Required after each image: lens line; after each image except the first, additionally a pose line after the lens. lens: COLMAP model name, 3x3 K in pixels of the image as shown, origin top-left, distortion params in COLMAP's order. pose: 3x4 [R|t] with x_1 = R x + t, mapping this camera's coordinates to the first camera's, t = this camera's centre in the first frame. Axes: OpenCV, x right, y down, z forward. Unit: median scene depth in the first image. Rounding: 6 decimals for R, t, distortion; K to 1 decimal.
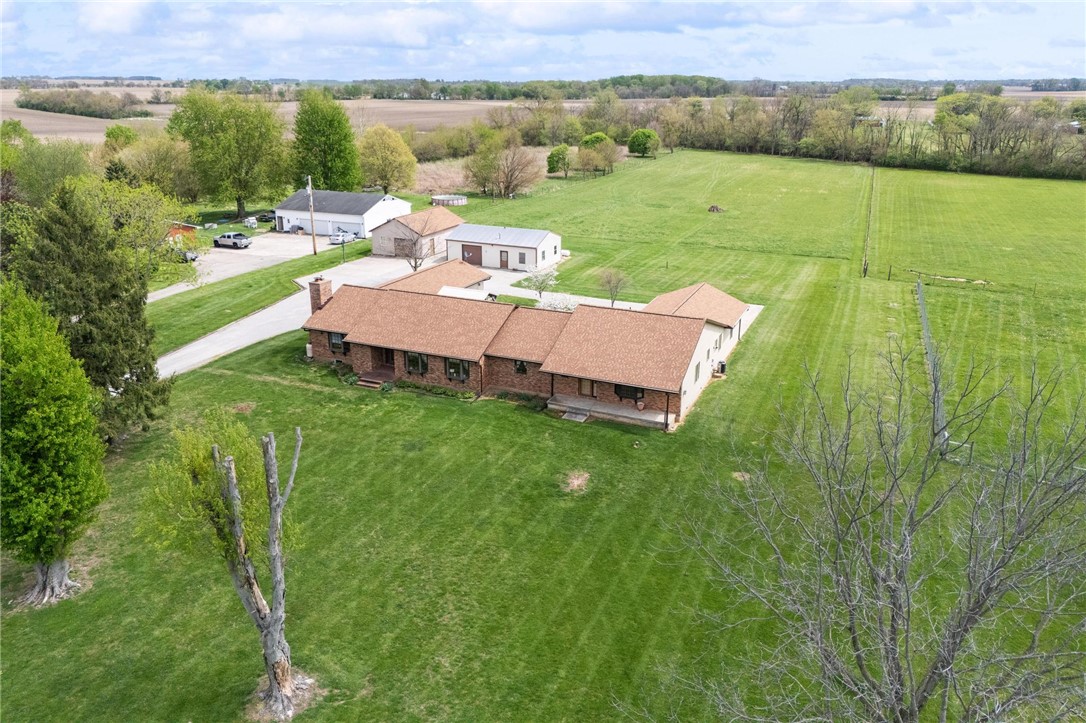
lens RADIAL K [[804.6, 0, 543.0], [0, 804.6, 361.5], [0, 0, 1]] dist [0.118535, -0.123885]
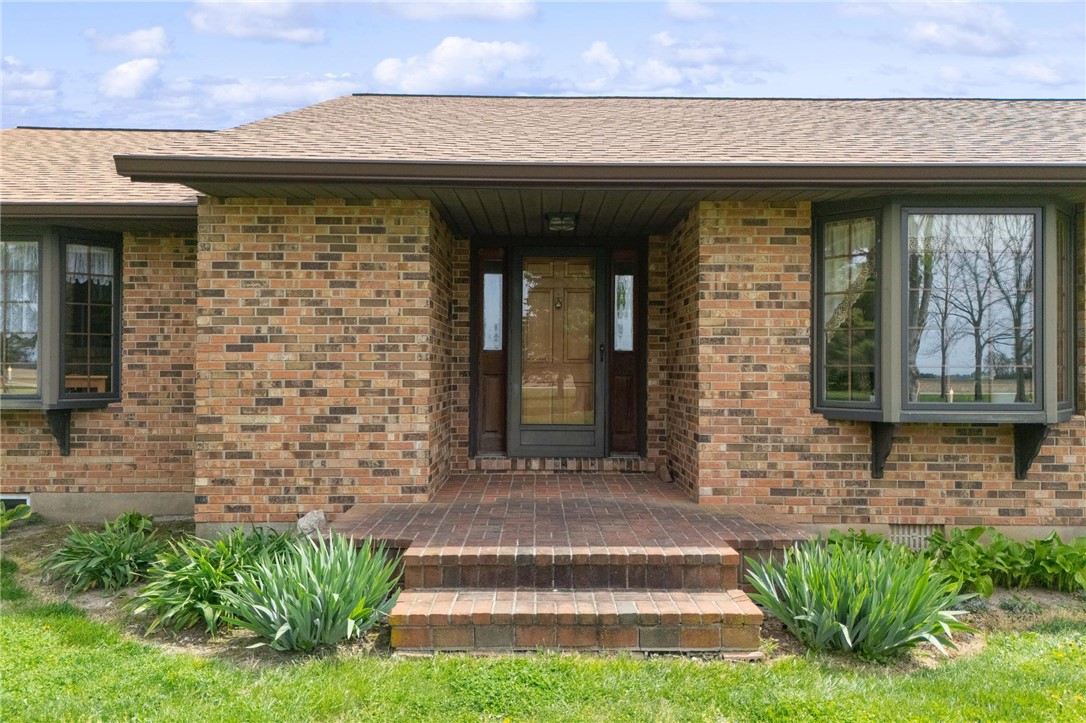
lens RADIAL K [[804.6, 0, 543.0], [0, 804.6, 361.5], [0, 0, 1]] dist [0.118535, -0.123885]
pose [[0.906916, 0.013407, 0.421098, -0.254663], [0.141647, 0.931609, -0.334725, 0.033594], [-0.396786, 0.363215, 0.842992, 0.957771]]
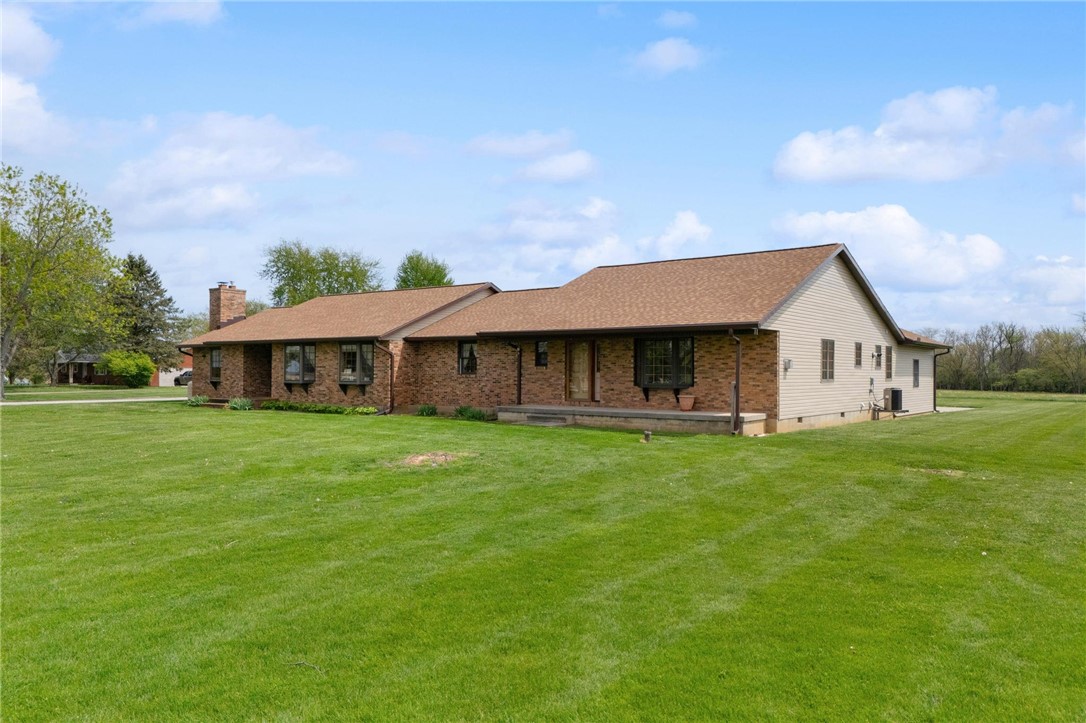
lens RADIAL K [[778.0, 0, 572.3], [0, 778.0, 363.7], [0, 0, 1]] dist [0.073353, -0.000008]
pose [[0.977376, 0.003515, -0.211479, 0.141119], [-0.079692, 0.932296, -0.352809, 0.177945], [0.195920, 0.361680, 0.911484, 0.562515]]
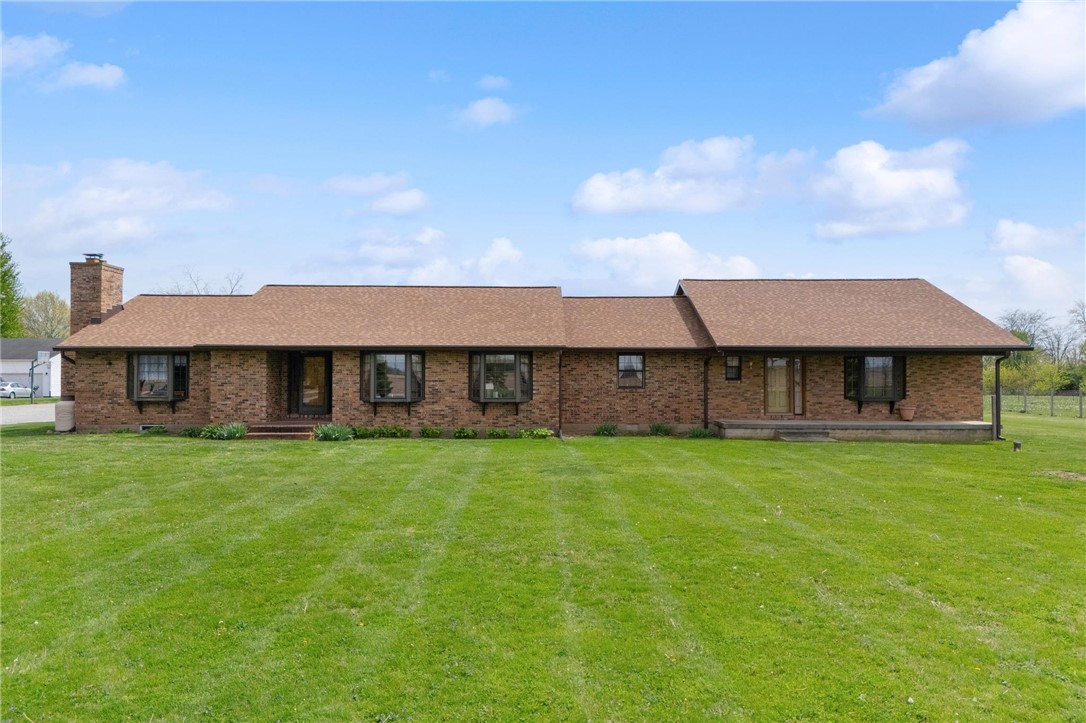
lens RADIAL K [[843.0, 0, 537.5], [0, 843.0, 355.8], [0, 0, 1]] dist [0.136399, -0.202576]
pose [[0.915560, 0.012084, 0.401999, -0.275372], [0.138339, 0.929093, -0.342998, 0.159089], [-0.377640, 0.369648, 0.848969, 0.596677]]
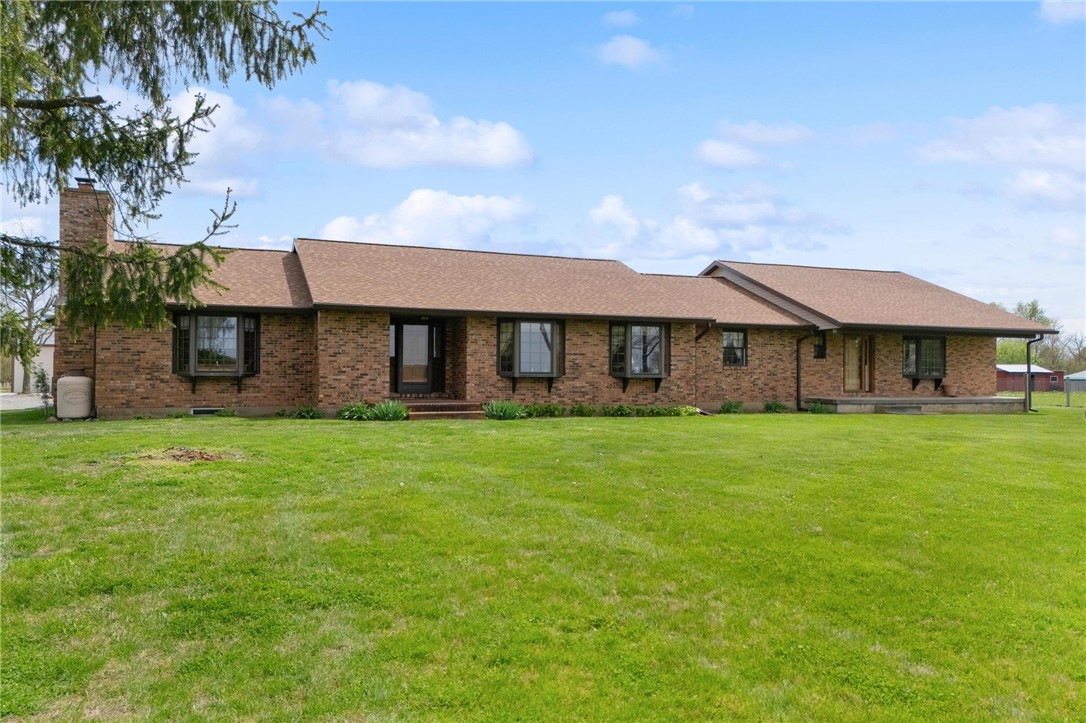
lens RADIAL K [[804.6, 0, 543.0], [0, 804.6, 361.5], [0, 0, 1]] dist [0.118535, -0.123885]
pose [[0.701662, 0.018695, 0.712265, -0.432004], [0.244872, 0.932438, -0.265701, 0.108937], [-0.669110, 0.360846, 0.649678, 0.773546]]
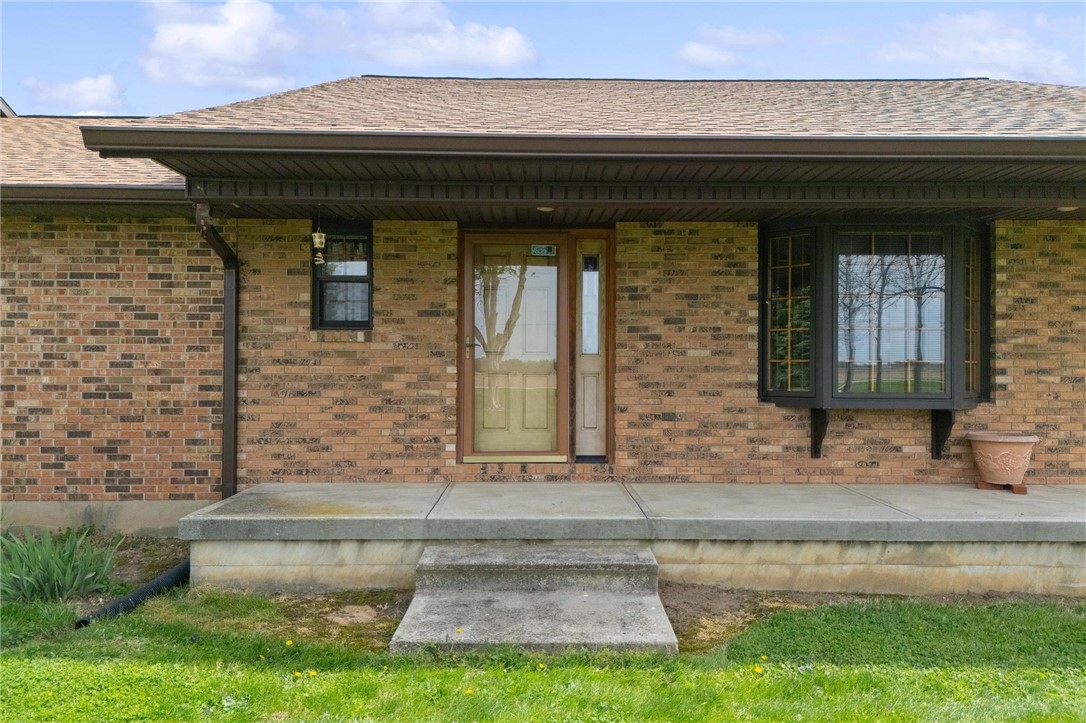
lens RADIAL K [[843.0, 0, 537.5], [0, 843.0, 355.8], [0, 0, 1]] dist [0.136399, -0.202576]
pose [[0.914155, 0.005806, 0.405324, 0.001588], [0.137583, 0.936101, -0.323707, 0.068423], [-0.381304, 0.351684, 0.854942, 0.857349]]
